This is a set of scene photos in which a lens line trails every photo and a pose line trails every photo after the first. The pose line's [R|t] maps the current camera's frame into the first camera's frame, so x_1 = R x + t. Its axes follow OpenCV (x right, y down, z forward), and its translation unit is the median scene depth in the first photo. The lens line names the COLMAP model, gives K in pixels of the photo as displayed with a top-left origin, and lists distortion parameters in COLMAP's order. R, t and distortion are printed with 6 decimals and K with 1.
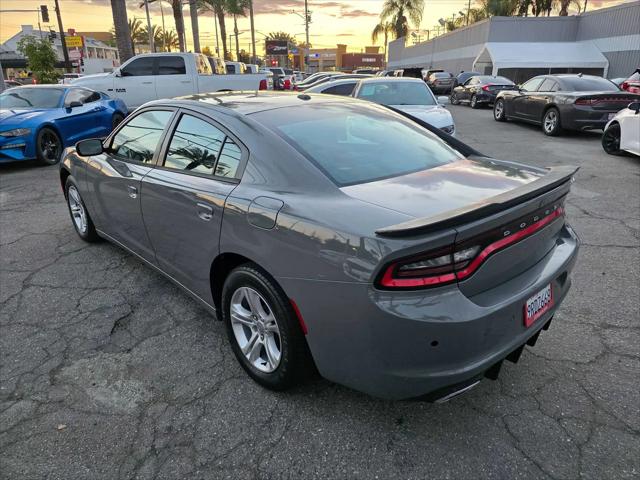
lens RADIAL K [[467.1, 0, 320.0], [0, 467.1, 240.0], [0, 0, 1]] dist [0.070126, -0.075722]
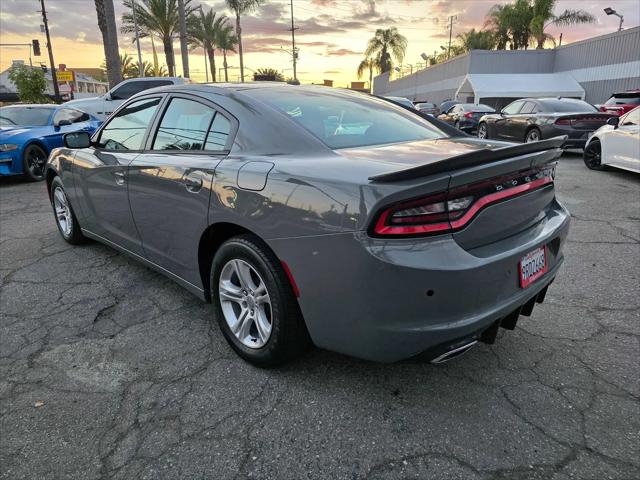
lens RADIAL K [[467.1, 0, 320.0], [0, 467.1, 240.0], [0, 0, 1]] dist [0.070126, -0.075722]
pose [[0.999655, -0.008767, 0.024745, -0.004712], [0.010665, 0.996924, -0.077641, 0.108046], [-0.023988, 0.077878, 0.996674, 0.016091]]
